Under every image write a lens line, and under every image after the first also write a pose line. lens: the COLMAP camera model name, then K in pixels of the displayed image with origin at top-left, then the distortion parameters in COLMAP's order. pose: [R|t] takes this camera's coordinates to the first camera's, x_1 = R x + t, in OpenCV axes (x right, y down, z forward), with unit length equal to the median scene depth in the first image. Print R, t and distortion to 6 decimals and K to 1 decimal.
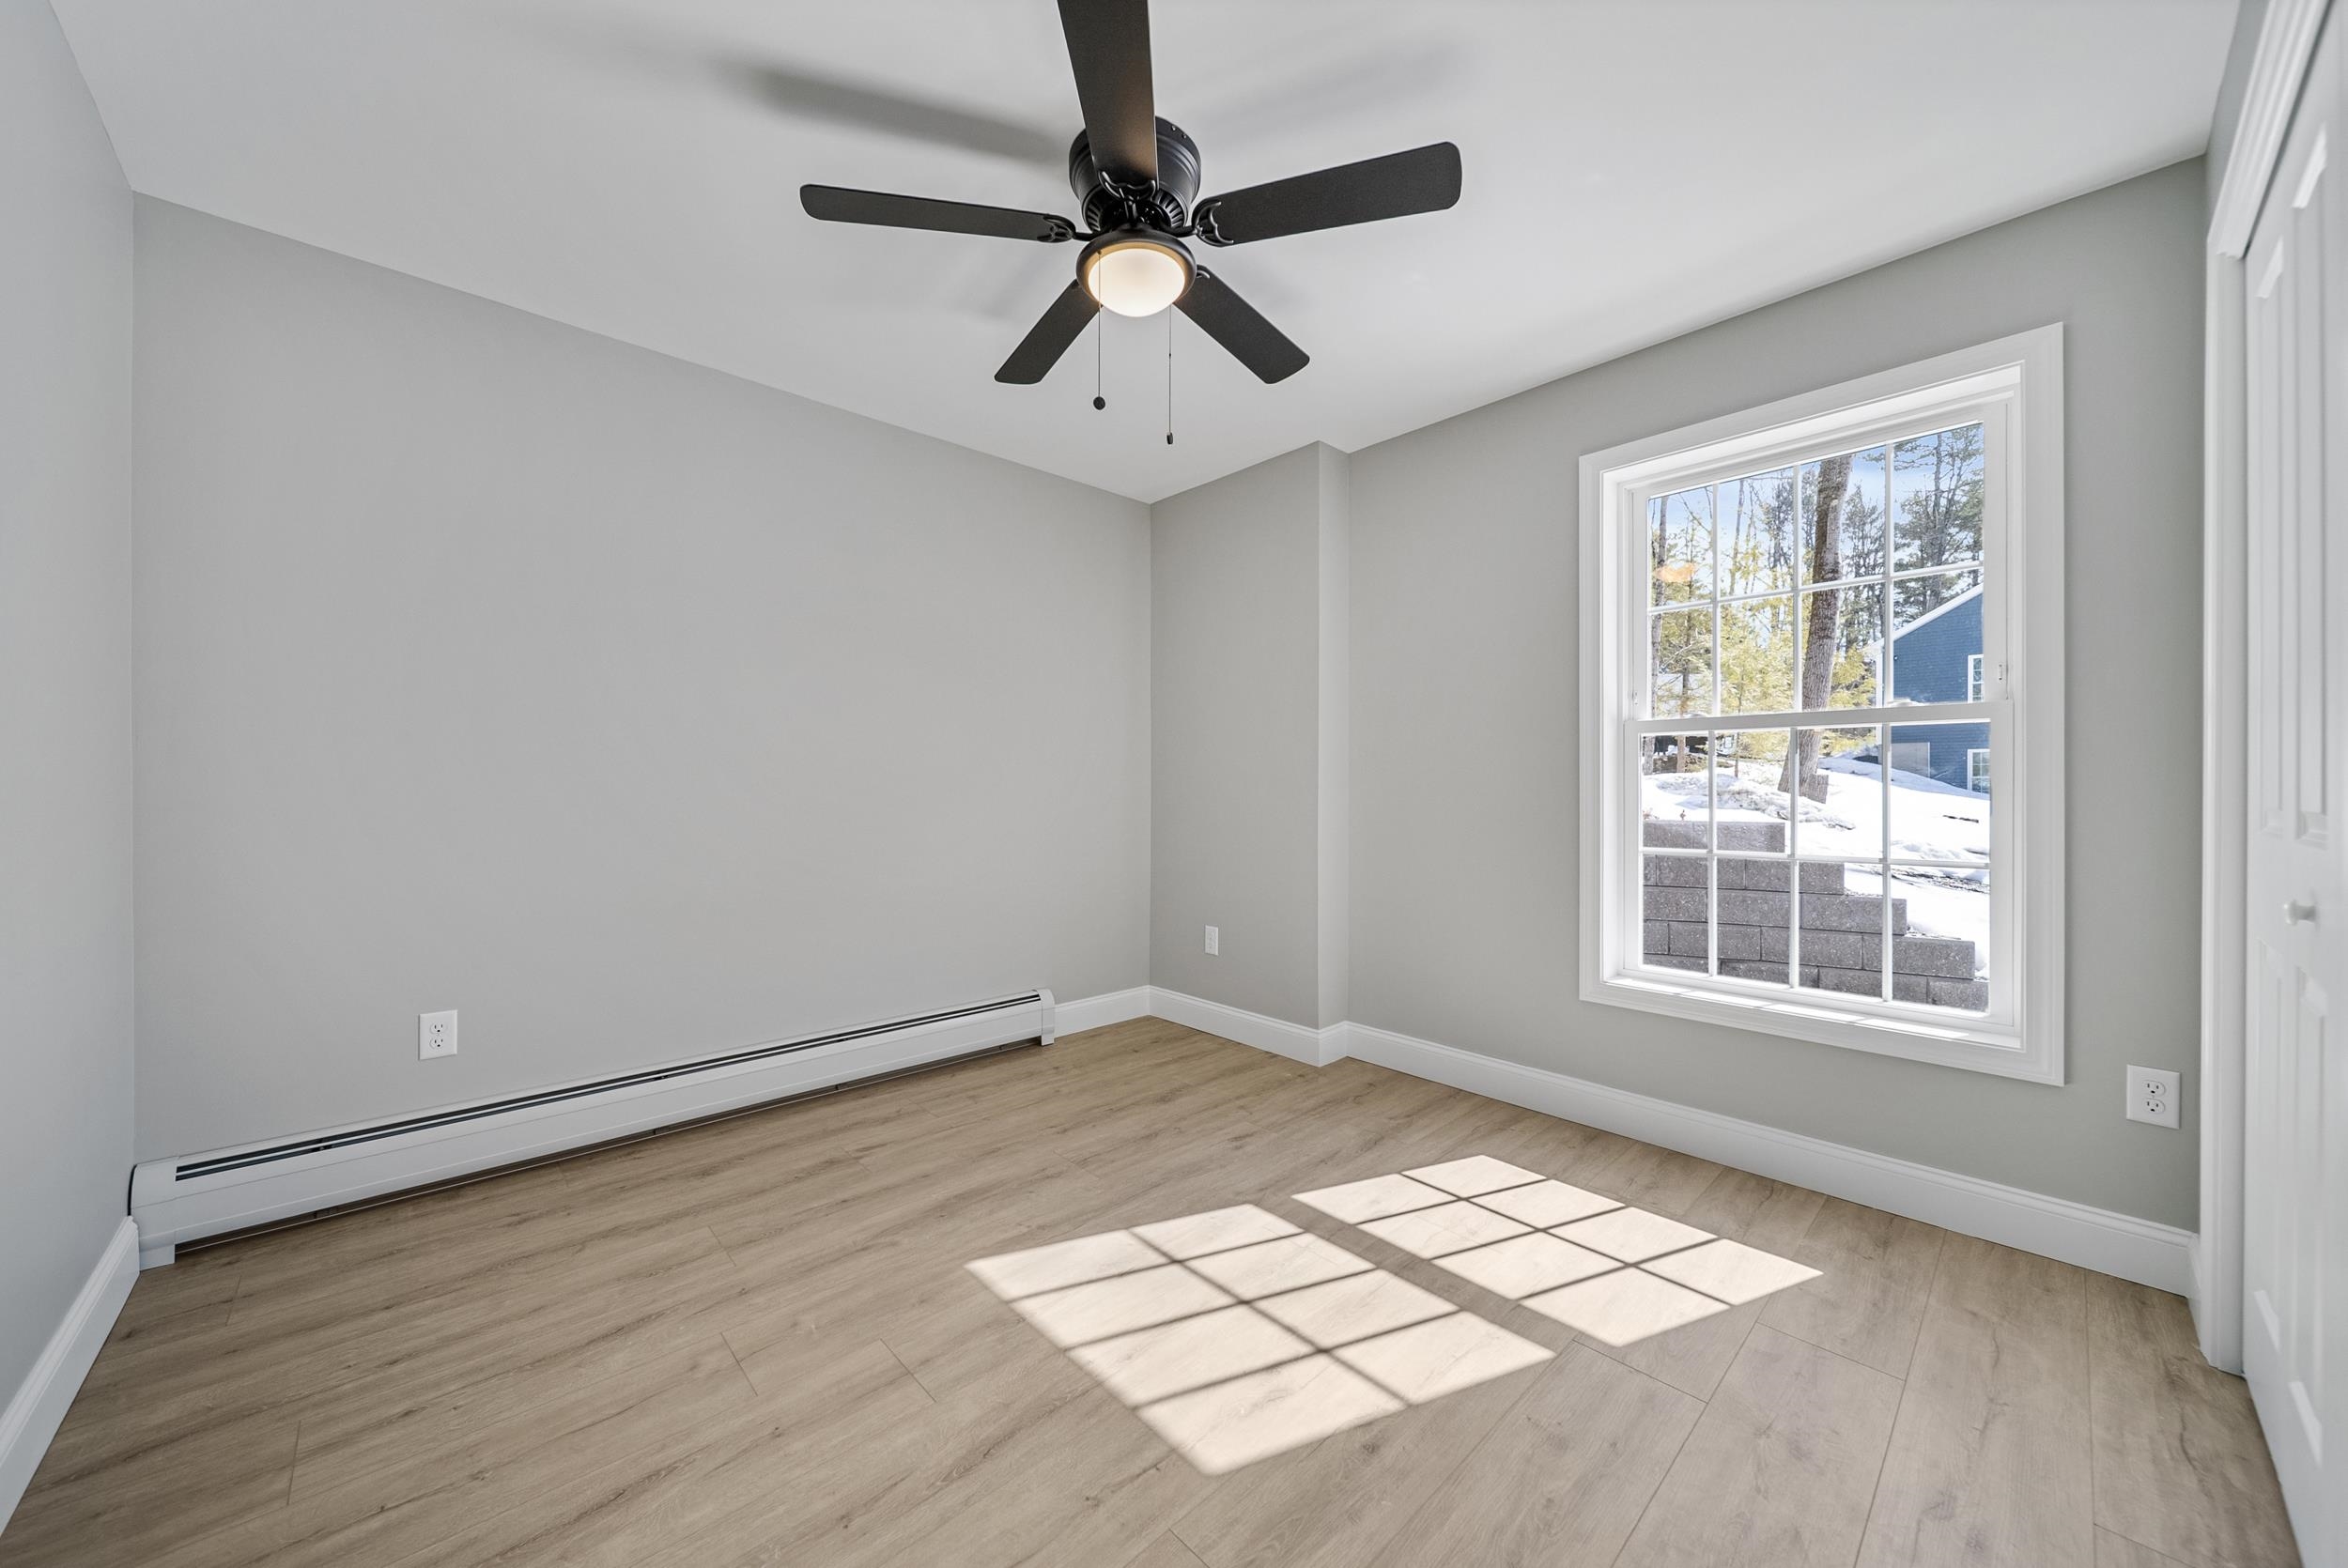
lens RADIAL K [[834.6, 0, 1172.3], [0, 834.6, 783.7], [0, 0, 1]] dist [0.000488, -0.000066]
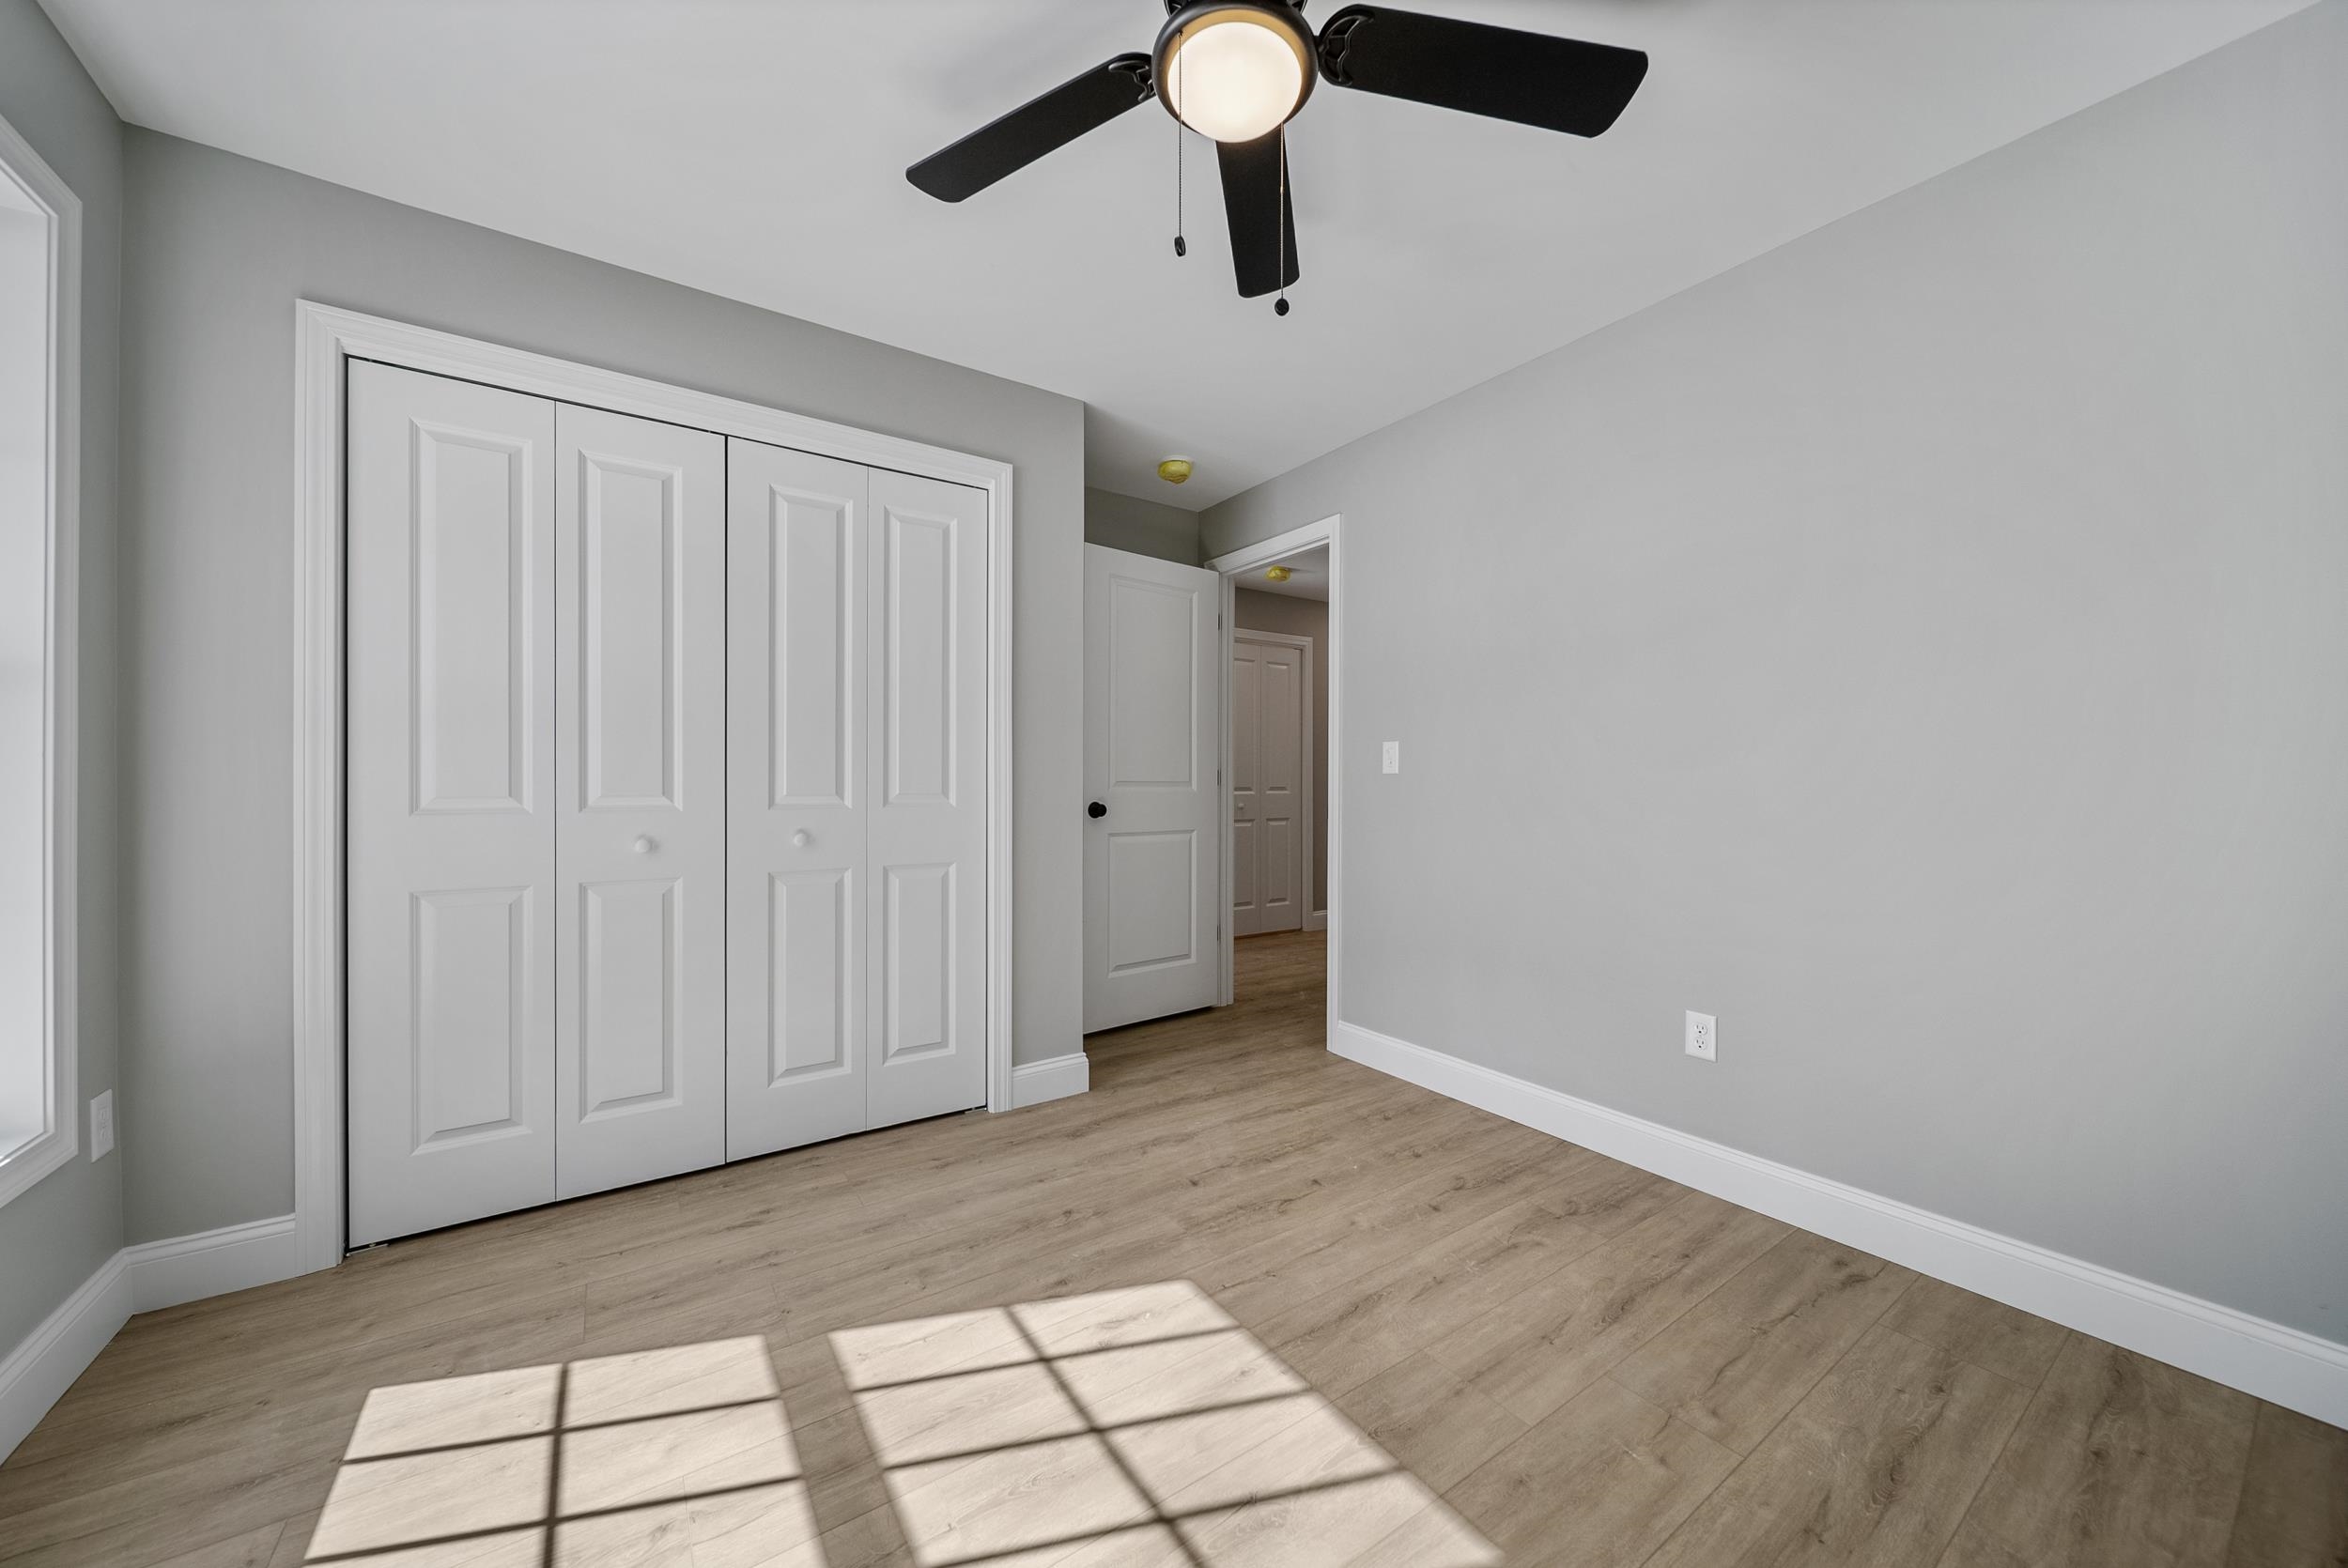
lens RADIAL K [[834.6, 0, 1175.9], [0, 834.6, 785.2], [0, 0, 1]] dist [0.000488, -0.000066]
pose [[-0.989066, -0.002668, 0.147452, -0.117208], [-0.002700, 0.999996, -0.000011, 0.005091], [-0.147451, -0.000409, -0.989069, 1.992368]]
